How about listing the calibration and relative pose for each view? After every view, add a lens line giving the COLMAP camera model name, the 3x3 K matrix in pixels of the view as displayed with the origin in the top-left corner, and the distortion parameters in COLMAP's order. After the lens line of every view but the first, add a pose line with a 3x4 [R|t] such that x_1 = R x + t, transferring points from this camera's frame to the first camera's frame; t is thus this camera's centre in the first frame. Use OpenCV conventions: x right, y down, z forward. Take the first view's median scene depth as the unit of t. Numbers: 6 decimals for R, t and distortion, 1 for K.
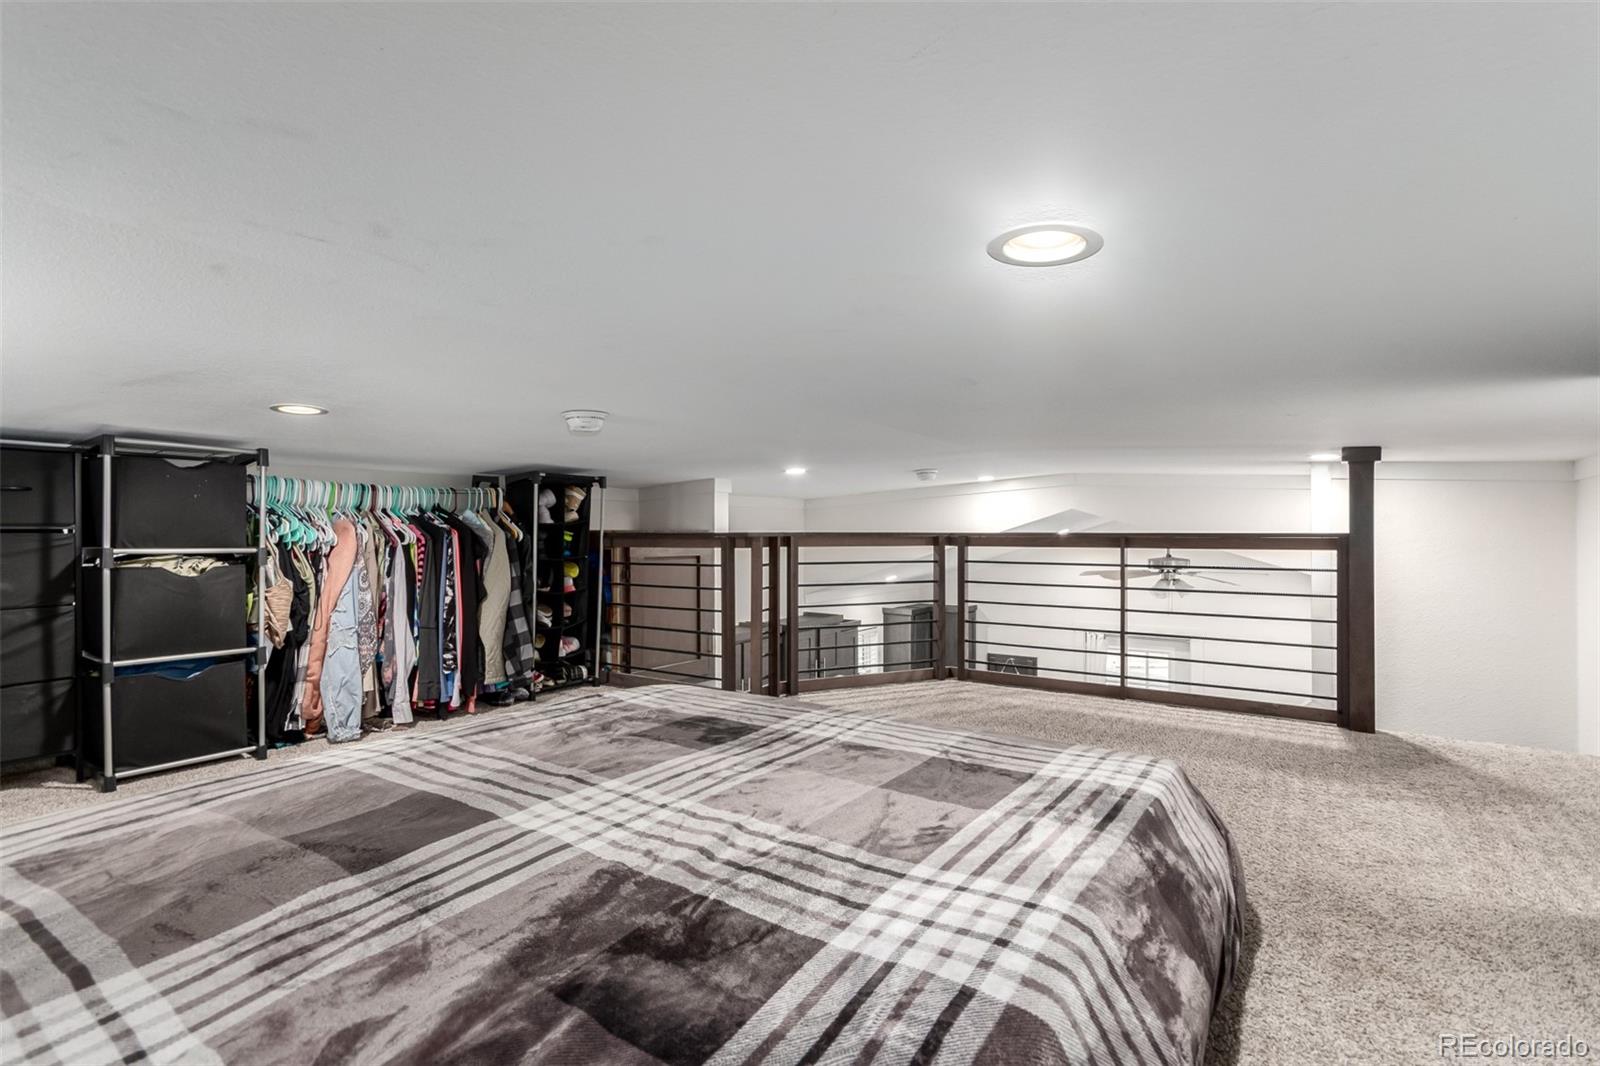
lens RADIAL K [[743.3, 0, 805.6], [0, 743.3, 535.2], [0, 0, 1]] dist [0.006065, -0.000185]
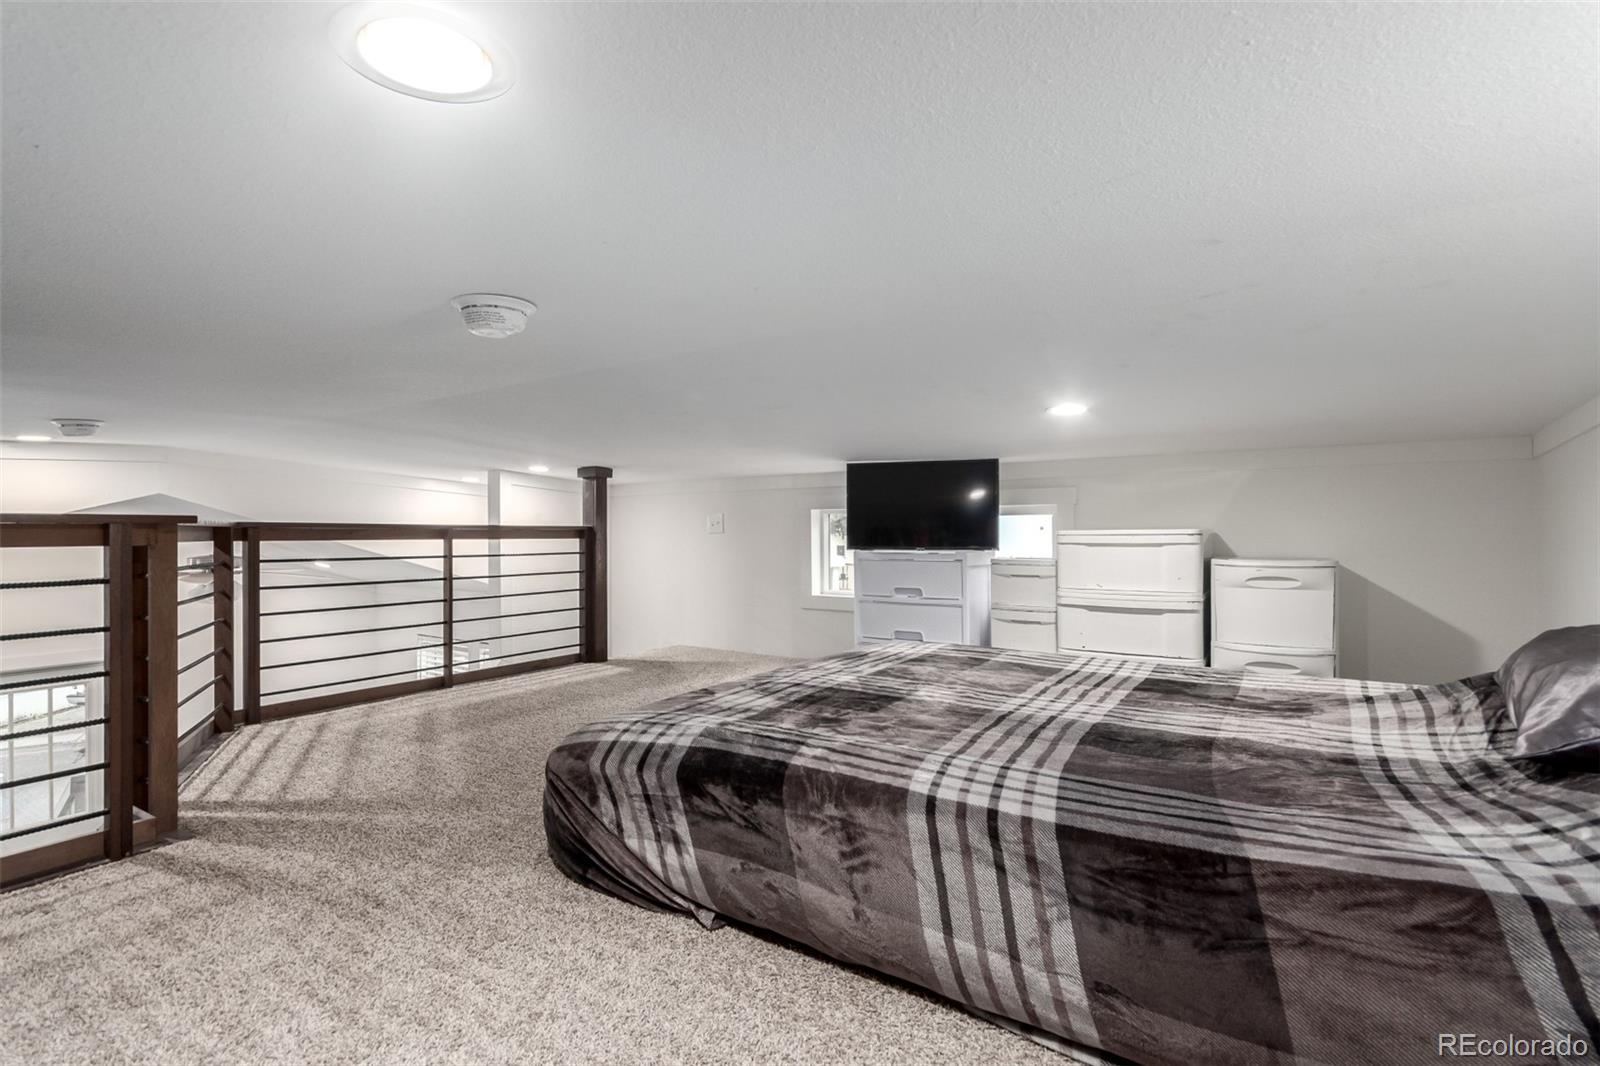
lens RADIAL K [[743.3, 0, 803.8], [0, 743.3, 531.6], [0, 0, 1]] dist [0.006065, -0.000185]
pose [[-0.014350, -0.000400, 0.999897, -0.704930], [0.001942, 0.999998, 0.000428, 0.007827], [-0.999895, 0.001948, -0.014349, 0.616317]]
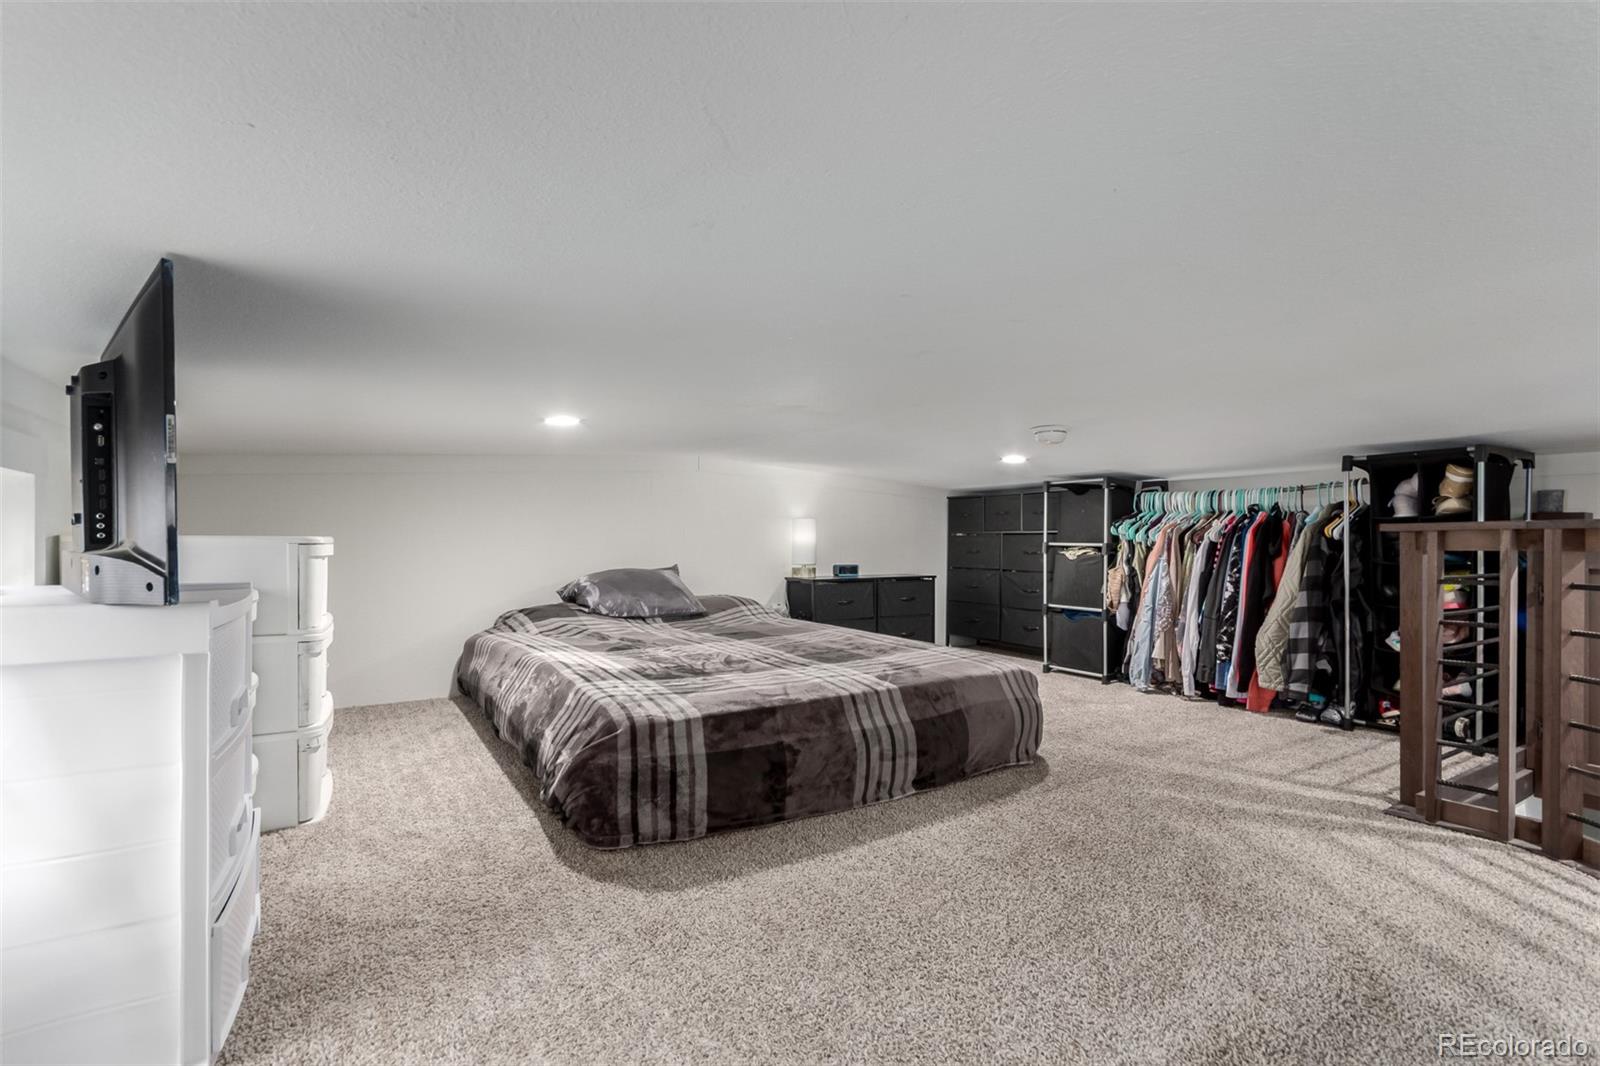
lens RADIAL K [[743.3, 0, 800.5], [0, 743.3, 542.8], [0, 0, 1]] dist [0.006065, -0.000185]
pose [[-0.462512, 0.003851, -0.886605, 0.733529], [0.008260, 0.999966, 0.000034, 0.007224], [0.886575, -0.007307, -0.462528, 0.941949]]
